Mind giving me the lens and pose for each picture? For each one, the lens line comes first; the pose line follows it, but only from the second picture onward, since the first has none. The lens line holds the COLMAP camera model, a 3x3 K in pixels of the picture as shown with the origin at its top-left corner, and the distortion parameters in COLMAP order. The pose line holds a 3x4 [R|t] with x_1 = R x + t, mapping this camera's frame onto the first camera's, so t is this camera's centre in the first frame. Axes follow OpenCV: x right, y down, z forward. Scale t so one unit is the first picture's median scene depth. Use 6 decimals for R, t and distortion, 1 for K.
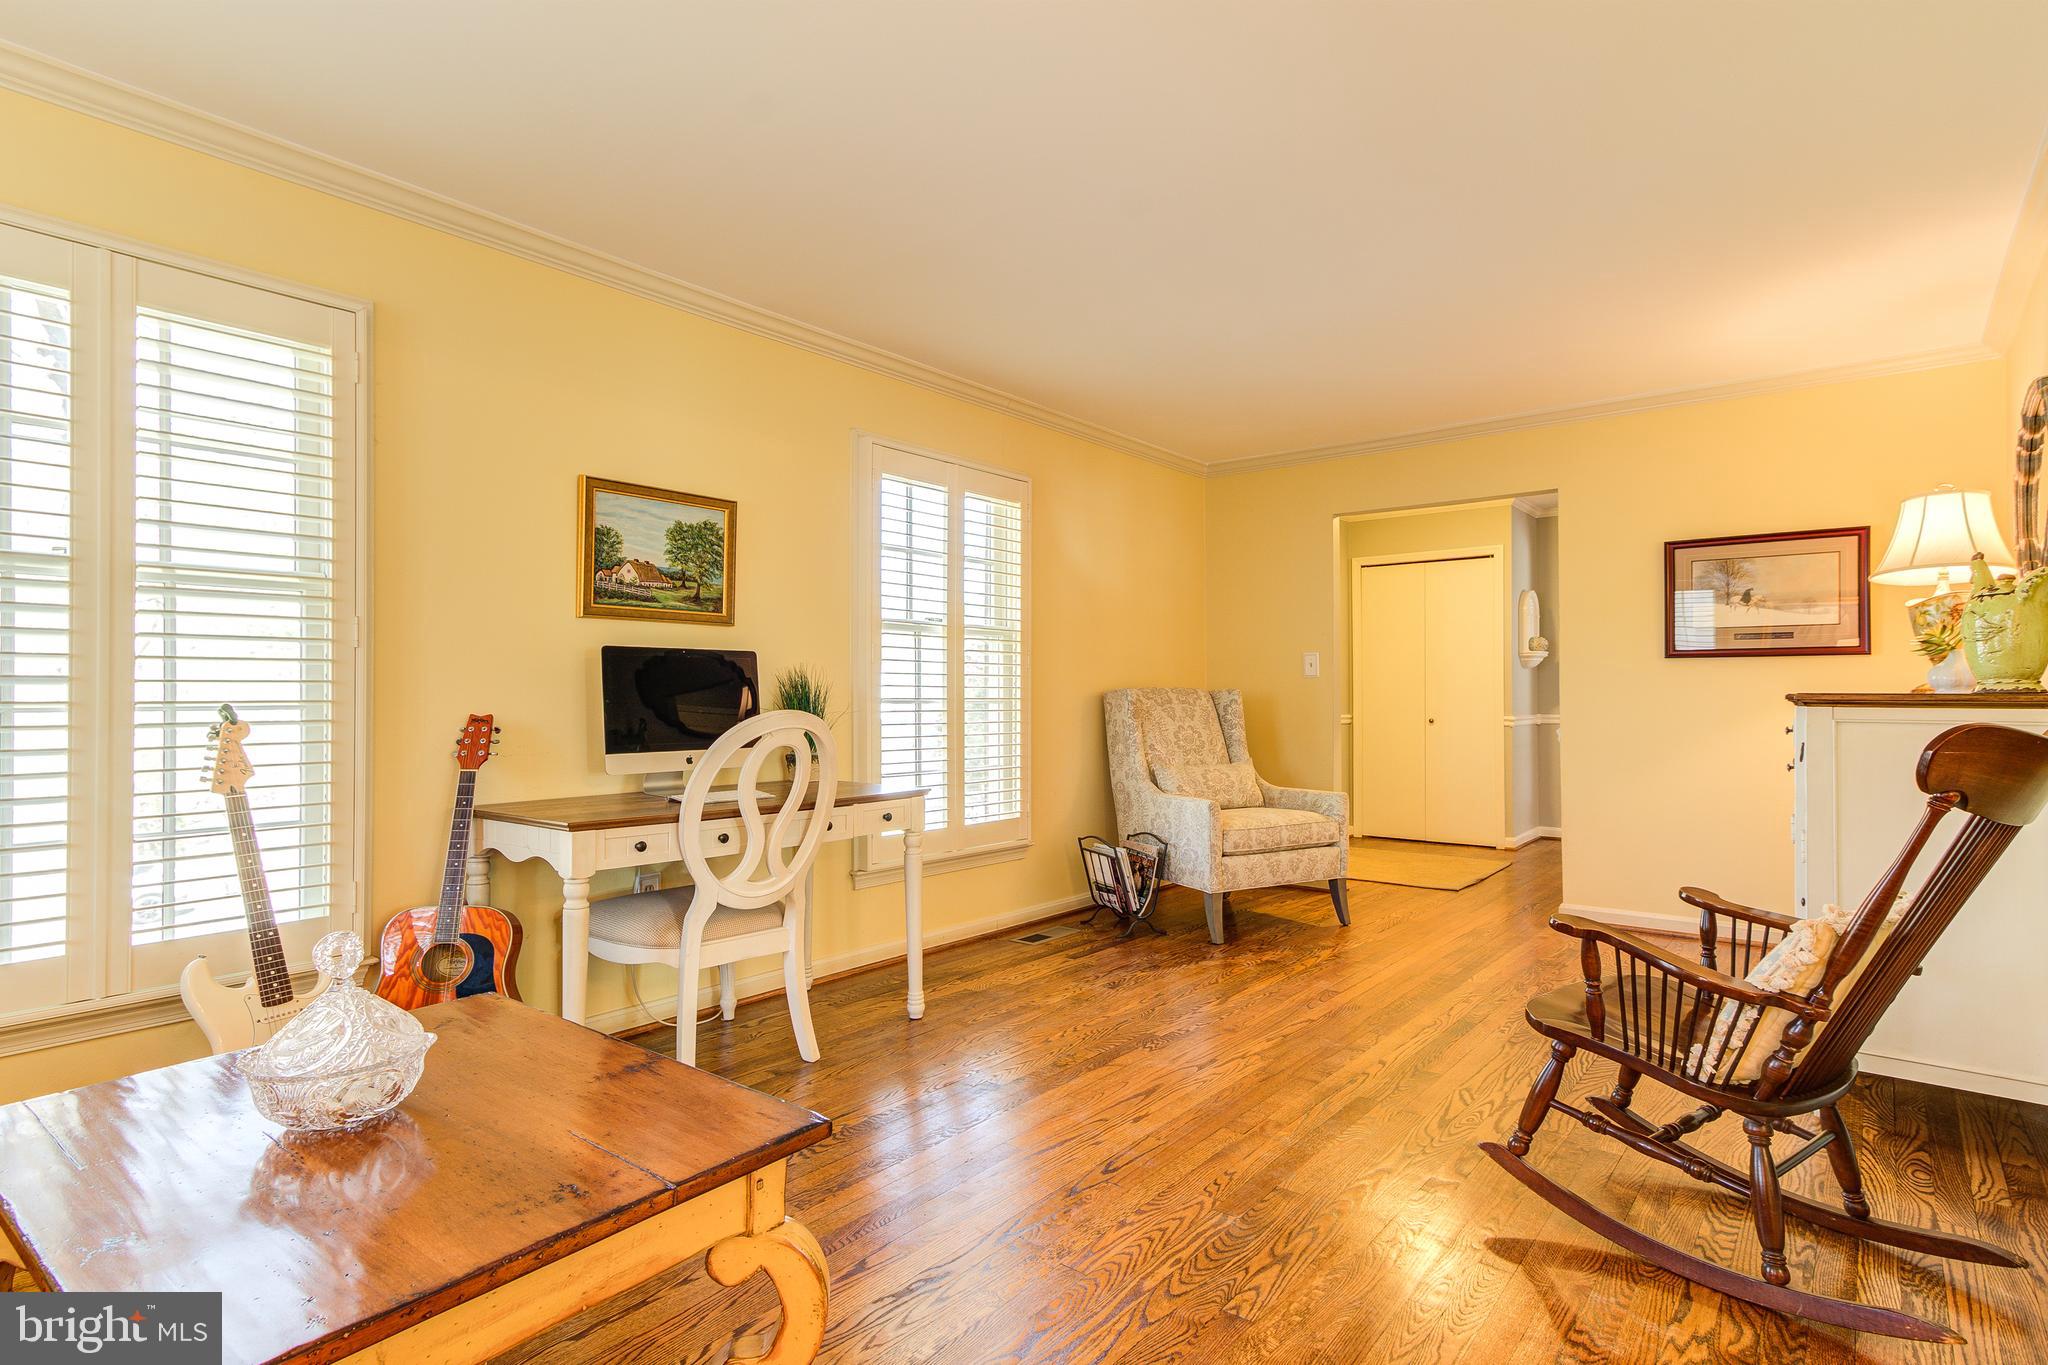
lens RADIAL K [[1030.0, 0, 1008.8], [0, 1030.0, 690.9], [0, 0, 1]] dist [-0.004100, 0.012287]
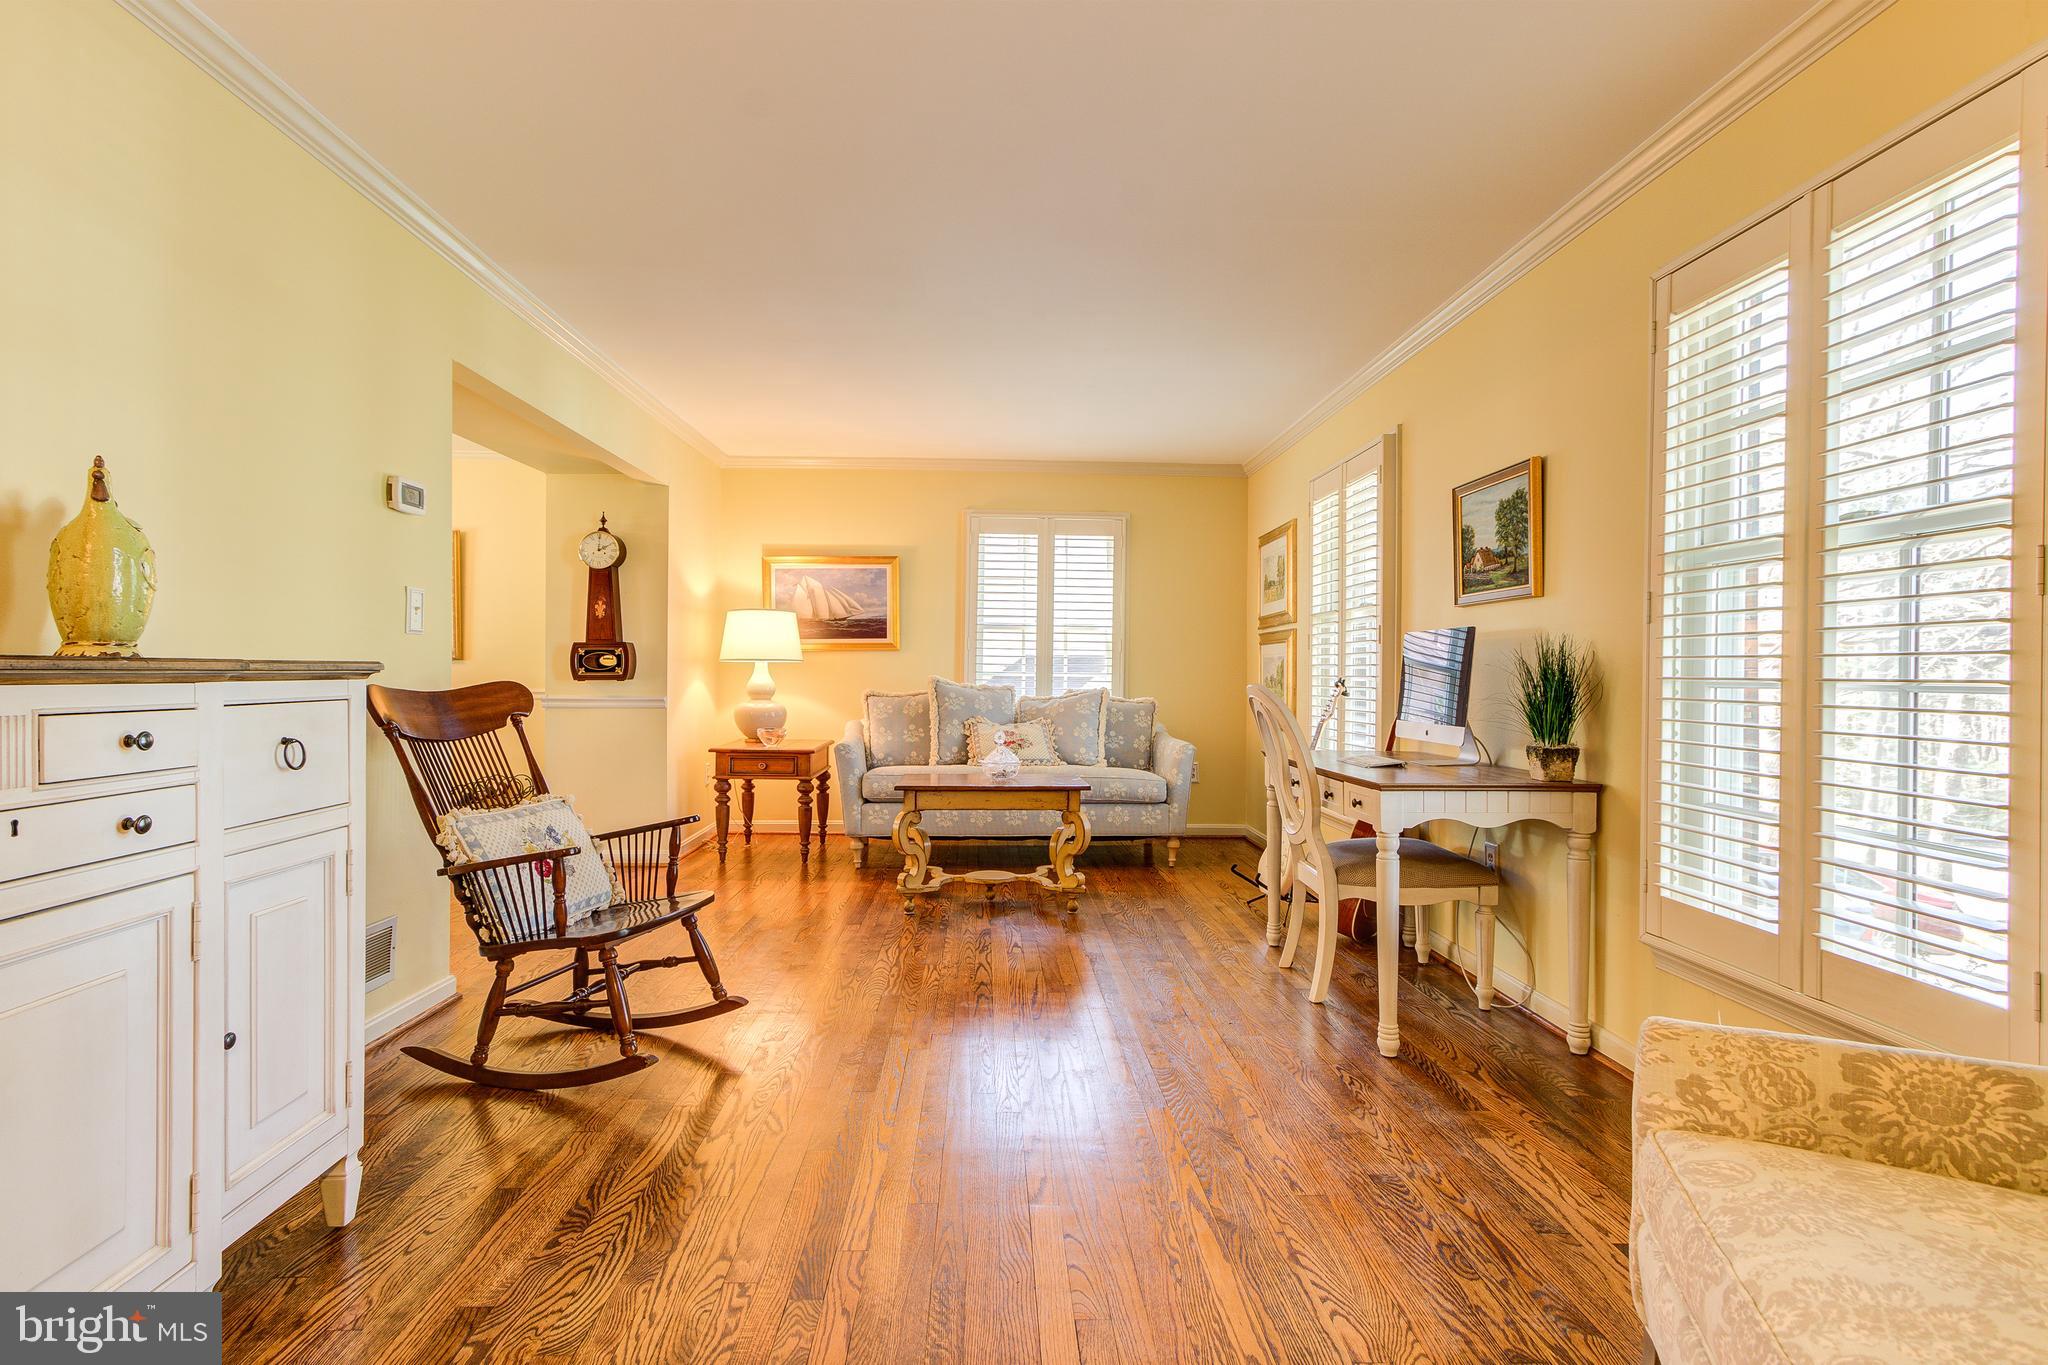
lens RADIAL K [[1030.0, 0, 1015.1], [0, 1030.0, 678.3], [0, 0, 1]] dist [-0.004100, 0.012287]
pose [[-0.743269, -0.001783, -0.668991, 0.630646], [-0.003337, 0.999994, 0.001042, 0.008806], [0.668985, 0.003007, -0.743270, 1.282214]]
